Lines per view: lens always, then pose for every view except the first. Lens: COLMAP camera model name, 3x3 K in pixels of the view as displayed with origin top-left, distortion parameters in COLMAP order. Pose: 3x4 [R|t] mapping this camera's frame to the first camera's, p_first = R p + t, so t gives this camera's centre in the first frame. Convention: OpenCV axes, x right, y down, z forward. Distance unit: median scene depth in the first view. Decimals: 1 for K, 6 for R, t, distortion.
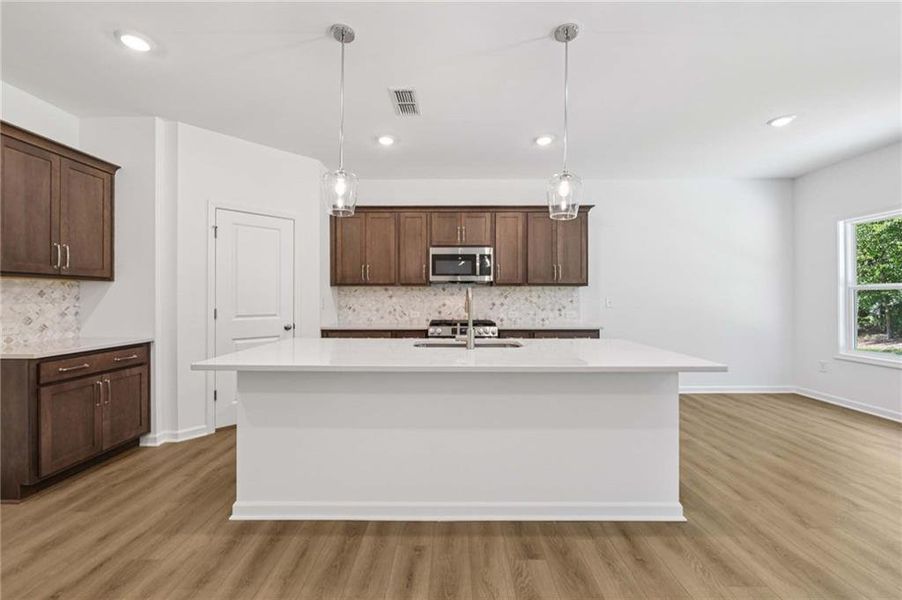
lens RADIAL K [[357.0, 0, 456.5], [0, 357.0, 300.7], [0, 0, 1]] dist [-0.002133, -0.000129]
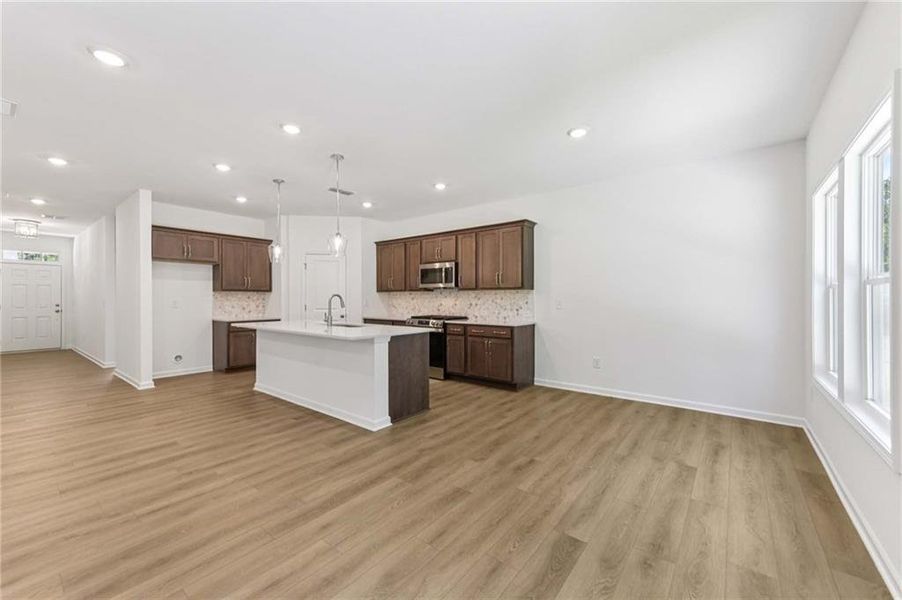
lens RADIAL K [[359.6, 0, 452.9], [0, 359.6, 297.5], [0, 0, 1]] dist [0.026714, -0.000076]
pose [[0.786915, -0.002653, -0.617055, 0.938308], [-0.006574, 0.999898, -0.012682, 0.001579], [0.617026, 0.014036, 0.786818, -0.060370]]
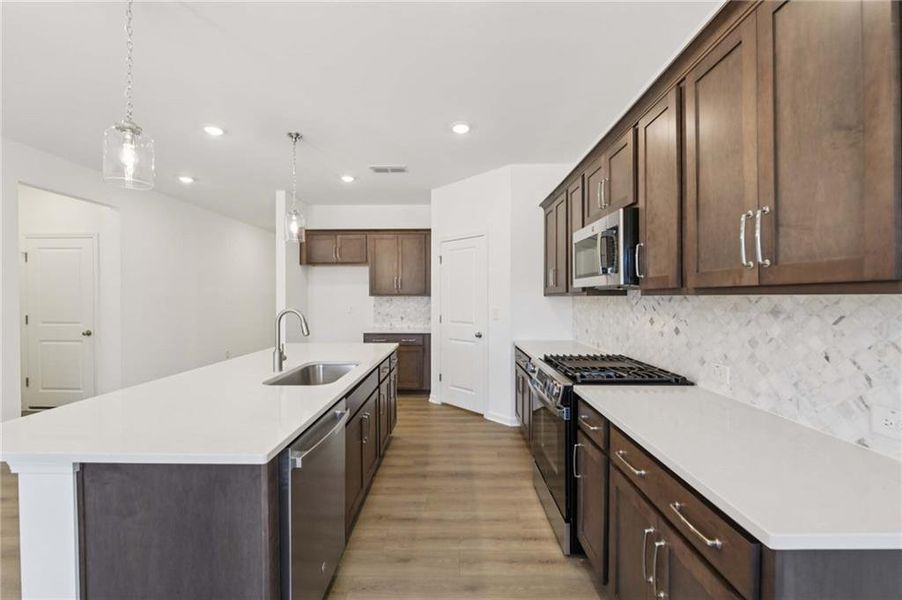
lens RADIAL K [[365.2, 0, 455.4], [0, 365.2, 298.6], [0, 0, 1]] dist [-0.010019, -0.000116]
pose [[-0.005920, 0.005812, -0.999966, 0.557551], [-0.013020, 0.999898, 0.005889, -0.038346], [0.999898, 0.013054, -0.005844, 0.808650]]
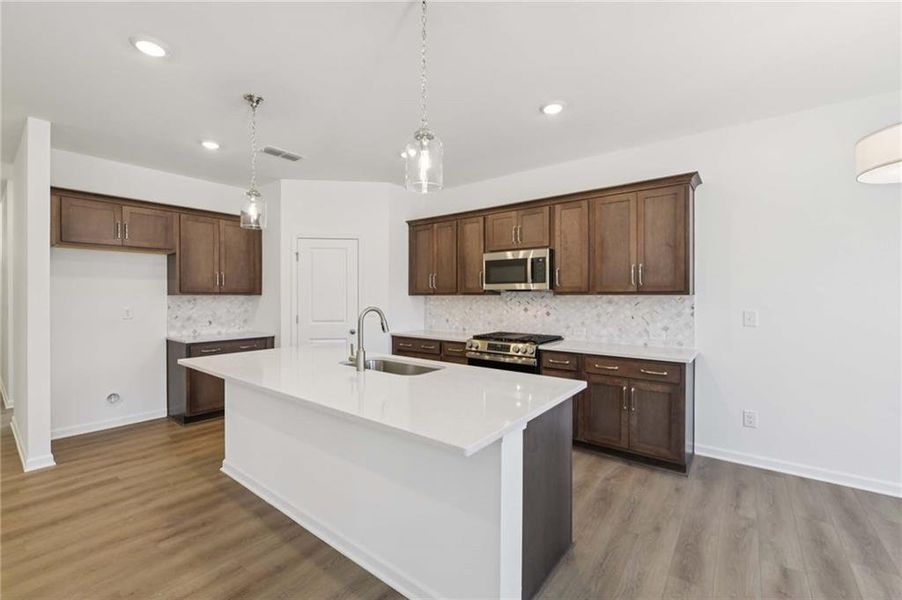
lens RADIAL K [[375.7, 0, 453.0], [0, 375.7, 298.9], [0, 0, 1]] dist [-0.007664, 0.000137]
pose [[0.788295, 0.005988, -0.615269, 0.465602], [-0.009132, 0.999956, -0.001967, -0.029537], [0.615230, 0.007169, 0.788315, 0.188315]]
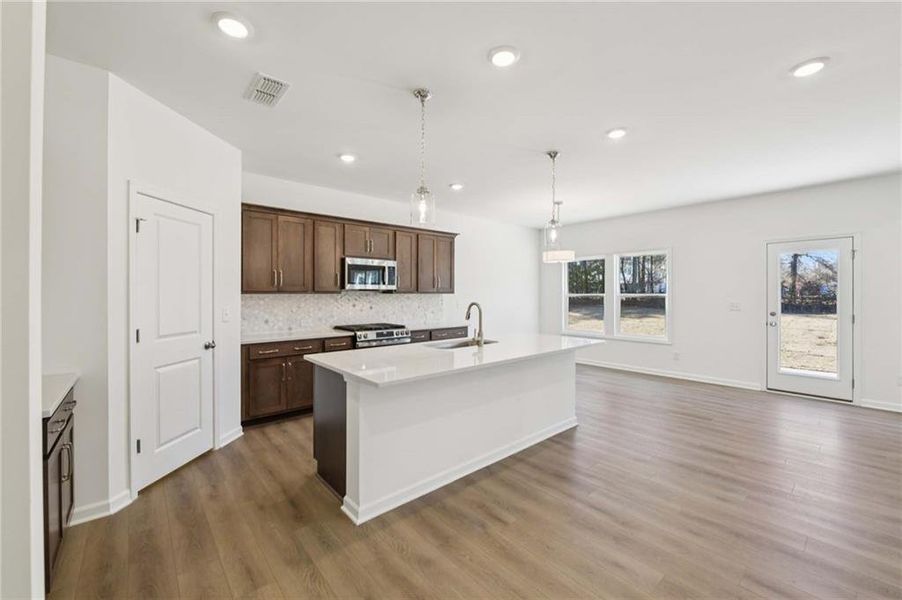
lens RADIAL K [[356.6, 0, 445.9], [0, 356.6, 294.5], [0, 0, 1]] dist [-0.006750, -0.000057]
pose [[0.763166, 0.000386, 0.646202, -0.533919], [0.006957, 0.999937, -0.008814, -0.028144], [-0.646165, 0.011223, 0.763115, 0.006263]]
